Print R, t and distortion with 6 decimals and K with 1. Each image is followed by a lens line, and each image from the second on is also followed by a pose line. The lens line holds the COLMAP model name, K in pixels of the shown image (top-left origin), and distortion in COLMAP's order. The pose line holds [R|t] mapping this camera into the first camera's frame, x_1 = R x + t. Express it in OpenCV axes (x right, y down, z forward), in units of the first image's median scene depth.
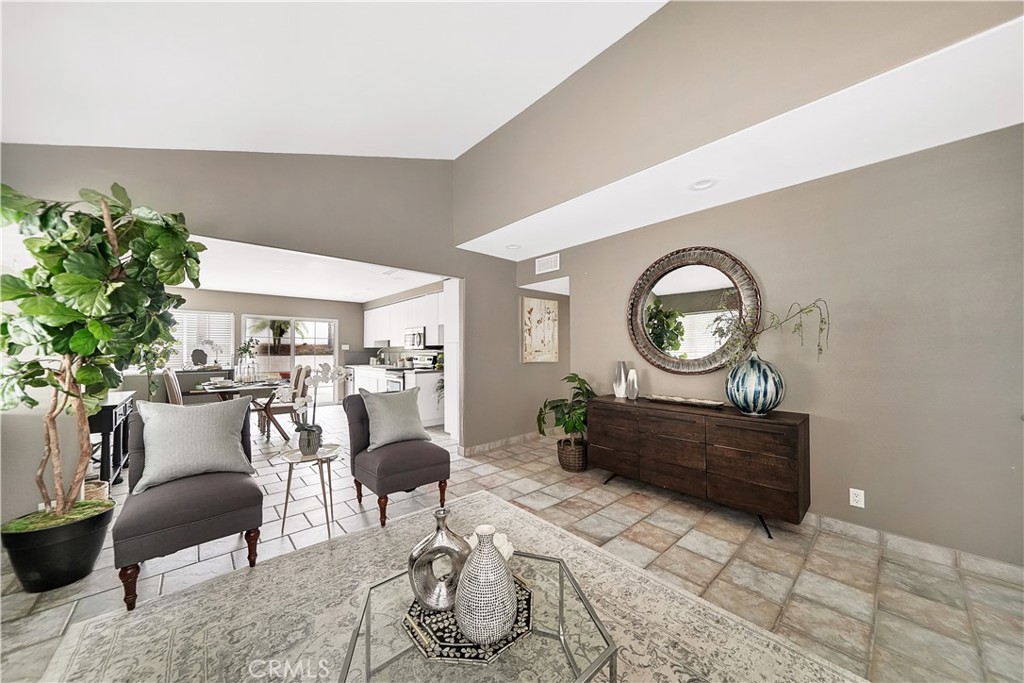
lens RADIAL K [[356.5, 0, 508.6], [0, 356.5, 349.9], [0, 0, 1]] dist [-0.000606, -0.000049]
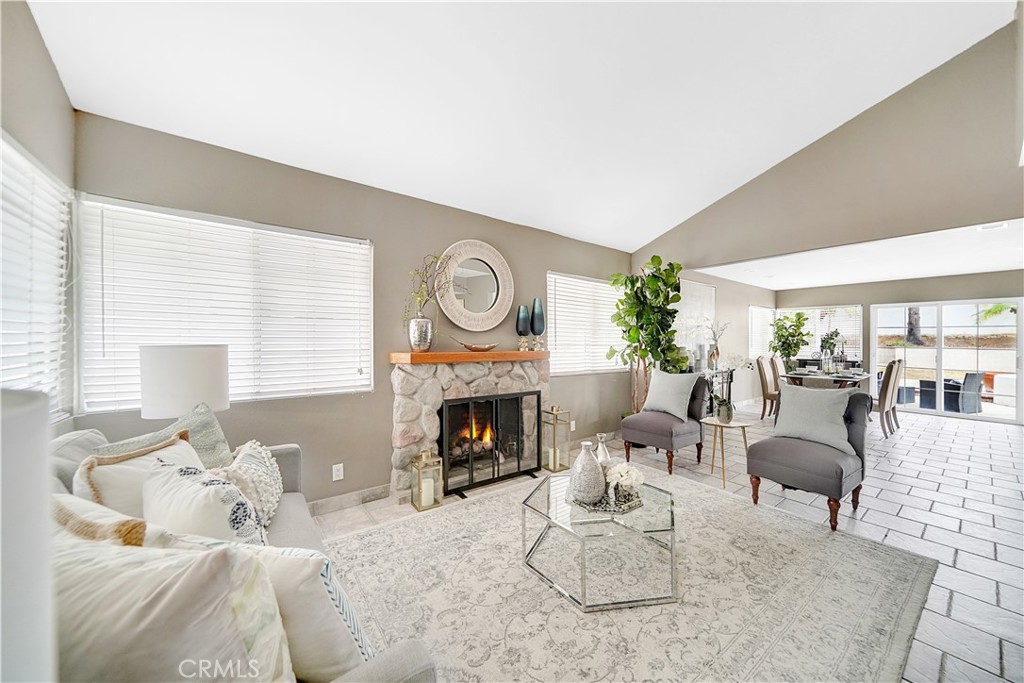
lens RADIAL K [[364.5, 0, 541.2], [0, 364.5, 336.1], [0, 0, 1]] dist [0.003725, 0.000205]
pose [[-0.041447, -0.011499, -0.999075, 0.294120], [-0.005235, 0.999923, -0.011291, 0.000987], [0.999127, 0.004762, -0.041504, 0.149781]]
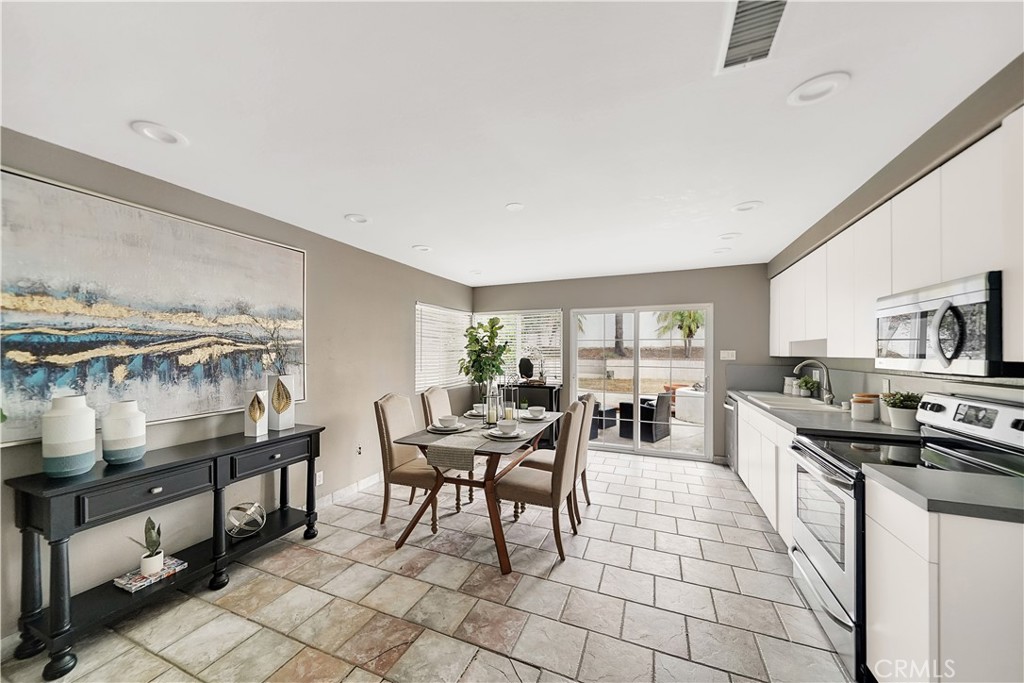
lens RADIAL K [[356.5, 0, 508.6], [0, 356.5, 349.9], [0, 0, 1]] dist [-0.000606, -0.000049]
pose [[0.427101, -0.003998, -0.904195, -0.155196], [0.002103, 0.999992, -0.003428, -0.016948], [0.904202, -0.000438, 0.427106, 0.599244]]
